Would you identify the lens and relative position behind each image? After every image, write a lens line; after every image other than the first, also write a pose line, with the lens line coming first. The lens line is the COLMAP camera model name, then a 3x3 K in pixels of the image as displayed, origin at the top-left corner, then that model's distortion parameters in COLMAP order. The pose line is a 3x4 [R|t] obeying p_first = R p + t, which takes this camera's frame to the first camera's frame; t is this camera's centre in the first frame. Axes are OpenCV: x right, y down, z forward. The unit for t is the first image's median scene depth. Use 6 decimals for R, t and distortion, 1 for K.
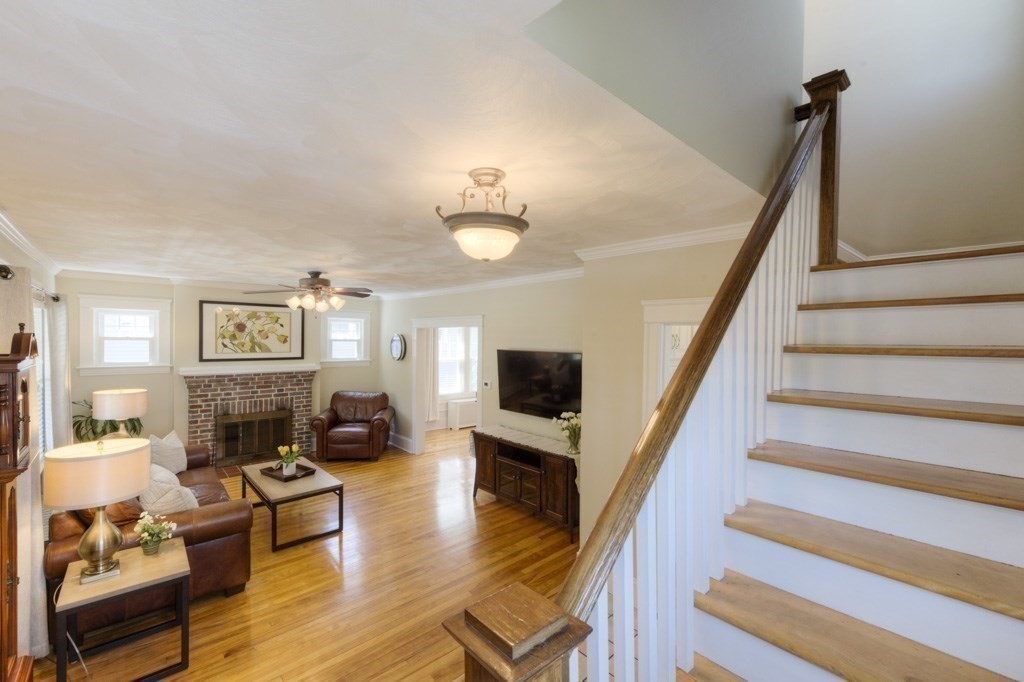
lens RADIAL K [[414.9, 0, 488.6], [0, 414.9, 342.4], [0, 0, 1]] dist [0.003148, -0.002654]
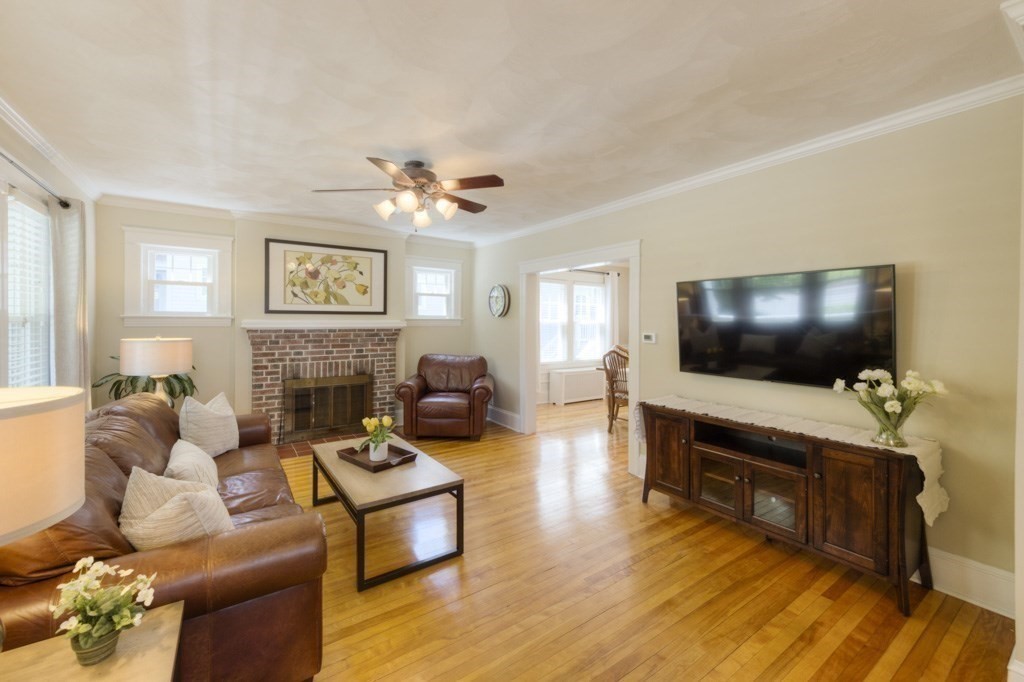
lens RADIAL K [[414.9, 0, 516.1], [0, 414.9, 325.4], [0, 0, 1]] dist [0.003148, -0.002654]
pose [[0.995873, 0.006199, -0.090548, -0.193241], [-0.005321, 0.999937, 0.009933, 0.089282], [0.090603, -0.009411, 0.995843, 0.342624]]
